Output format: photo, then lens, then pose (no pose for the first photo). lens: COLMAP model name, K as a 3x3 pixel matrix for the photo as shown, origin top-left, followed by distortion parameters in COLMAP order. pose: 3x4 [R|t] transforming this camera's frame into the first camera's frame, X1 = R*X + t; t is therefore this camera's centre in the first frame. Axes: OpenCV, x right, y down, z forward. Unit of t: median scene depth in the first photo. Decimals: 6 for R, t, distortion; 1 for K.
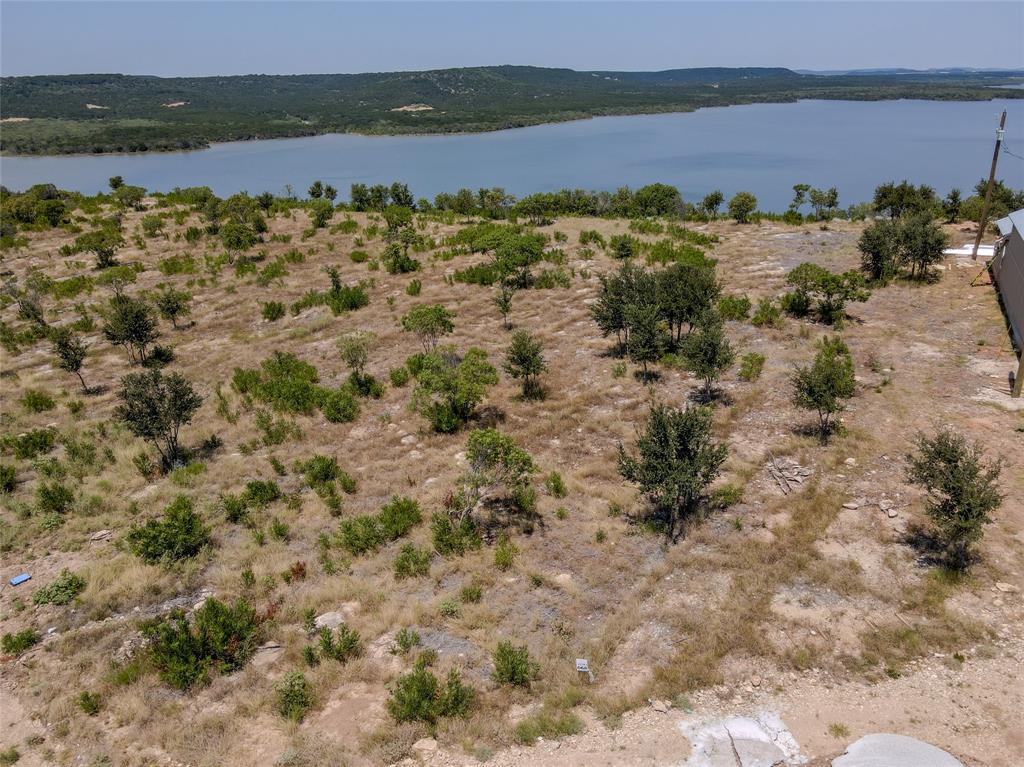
lens RADIAL K [[744.5, 0, 512.0], [0, 744.5, 383.5], [0, 0, 1]] dist [0.003612, 0.003767]
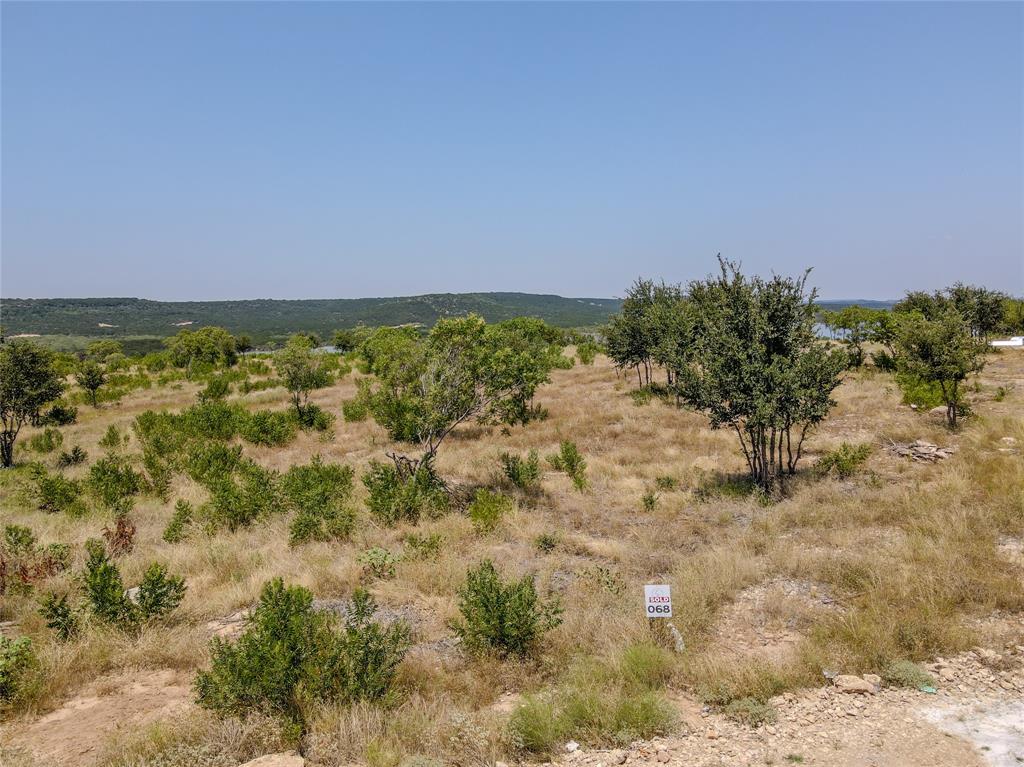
lens RADIAL K [[744.5, 0, 512.0], [0, 744.5, 383.5], [0, 0, 1]] dist [0.003612, 0.003767]
pose [[0.999922, -0.004095, 0.011795, 0.001904], [0.007231, 0.960065, -0.279684, 0.250288], [-0.010179, 0.279747, 0.960020, 0.358928]]
